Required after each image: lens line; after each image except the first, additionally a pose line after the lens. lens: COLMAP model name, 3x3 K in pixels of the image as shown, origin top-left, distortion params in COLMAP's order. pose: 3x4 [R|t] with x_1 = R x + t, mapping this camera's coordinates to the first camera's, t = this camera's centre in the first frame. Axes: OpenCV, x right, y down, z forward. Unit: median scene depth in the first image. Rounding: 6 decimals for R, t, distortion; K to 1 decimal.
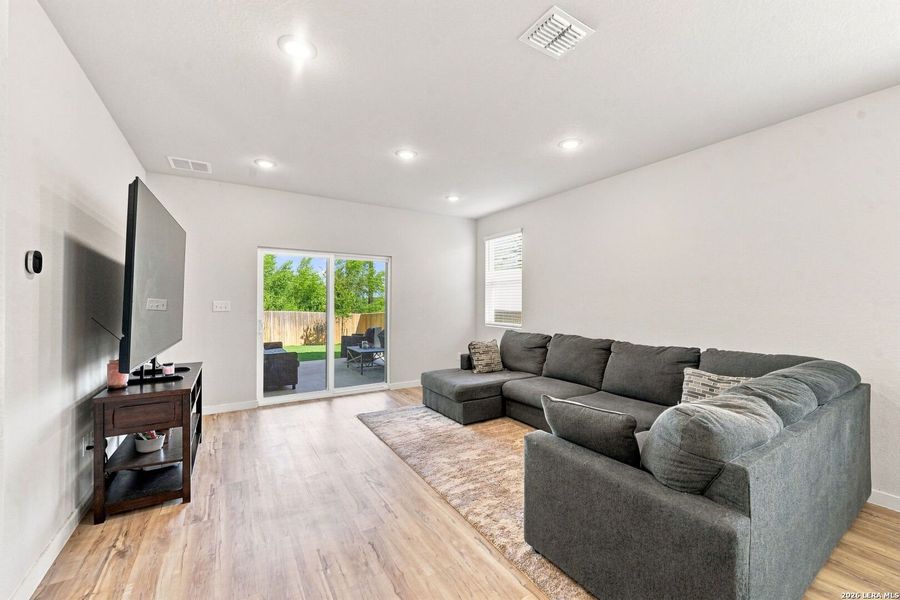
lens RADIAL K [[357.3, 0, 450.8], [0, 357.3, 300.7], [0, 0, 1]] dist [0.000604, -0.000791]
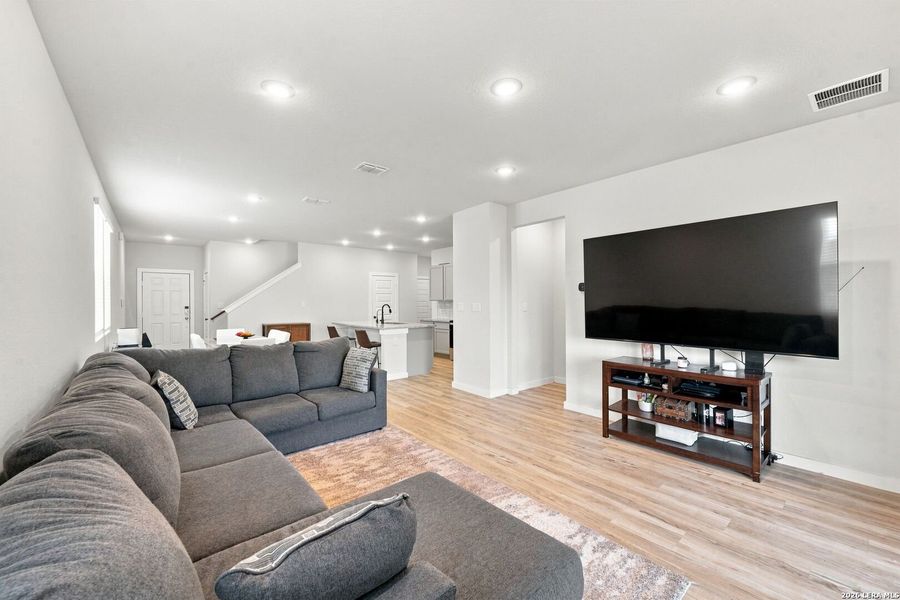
lens RADIAL K [[357.3, 0, 450.8], [0, 357.3, 300.7], [0, 0, 1]] dist [0.000604, -0.000791]
pose [[-0.989480, 0.000925, -0.144665, 0.059486], [0.001502, 0.999991, -0.003882, -0.000556], [0.144660, -0.004058, -0.989473, 1.239786]]
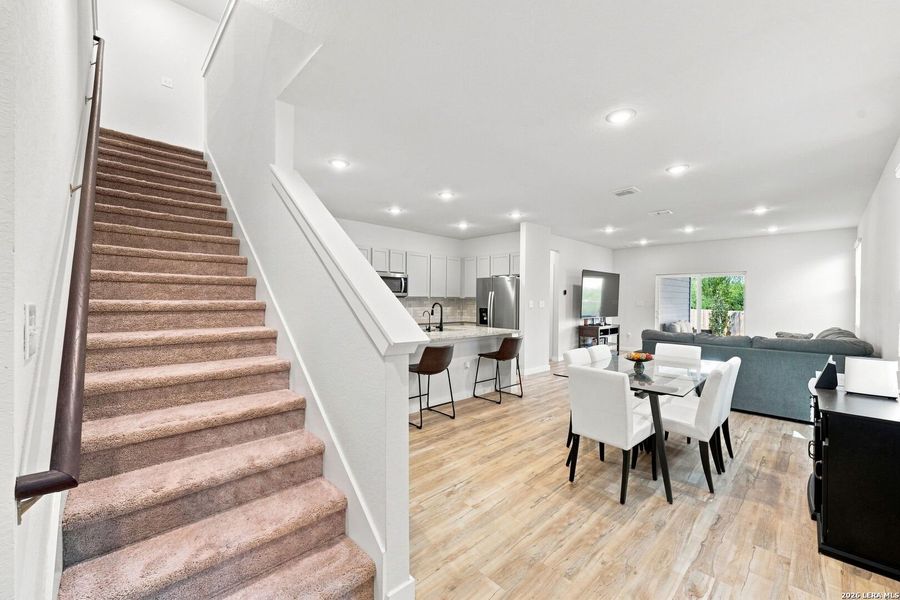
lens RADIAL K [[357.3, 0, 450.8], [0, 357.3, 300.7], [0, 0, 1]] dist [0.000604, -0.000791]
pose [[0.210472, 0.004044, -0.977591, 1.170268], [-0.008126, 0.999964, 0.002387, 0.000622], [0.977566, 0.007442, 0.210498, -0.553088]]
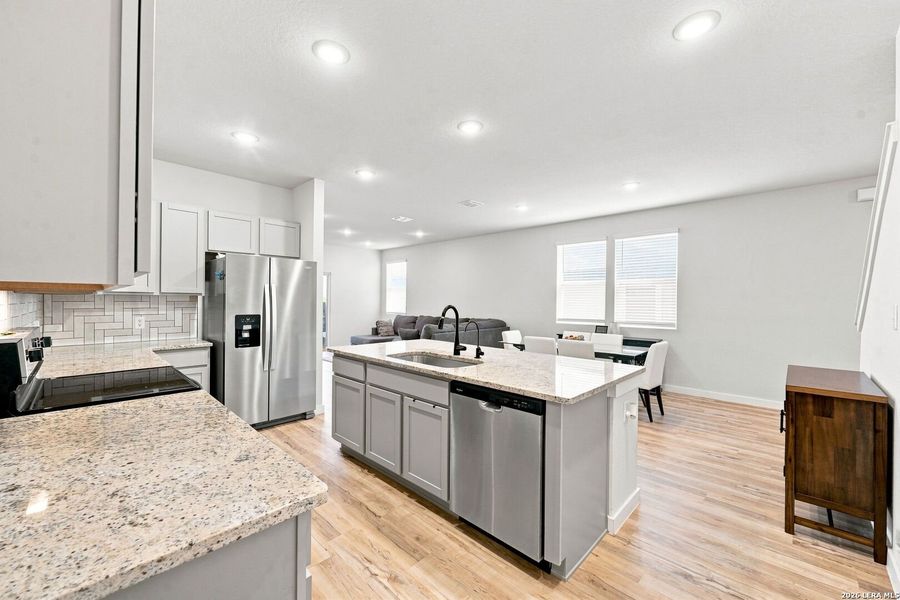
lens RADIAL K [[357.3, 0, 450.8], [0, 357.3, 300.7], [0, 0, 1]] dist [0.000604, -0.000791]
pose [[0.969175, 0.002621, 0.246358, -0.034367], [-0.003902, 0.999981, 0.004712, -0.000959], [-0.246341, -0.005528, 0.969167, -0.950735]]
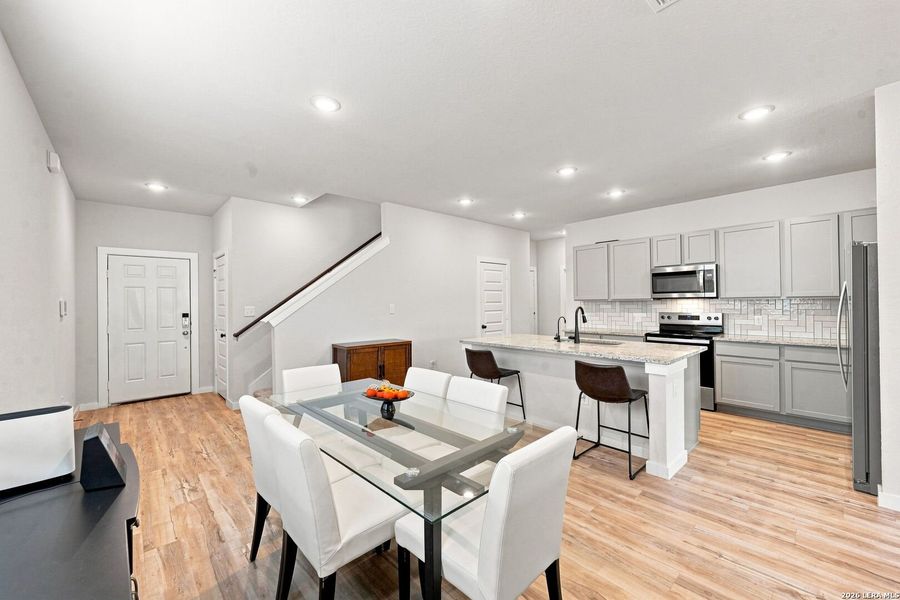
lens RADIAL K [[357.3, 0, 450.8], [0, 357.3, 300.7], [0, 0, 1]] dist [0.000604, -0.000791]
pose [[-0.982631, 0.008926, -0.185357, 0.568791], [0.010540, 0.999915, -0.007722, -0.002481], [0.185273, -0.009541, -0.982641, 0.408636]]
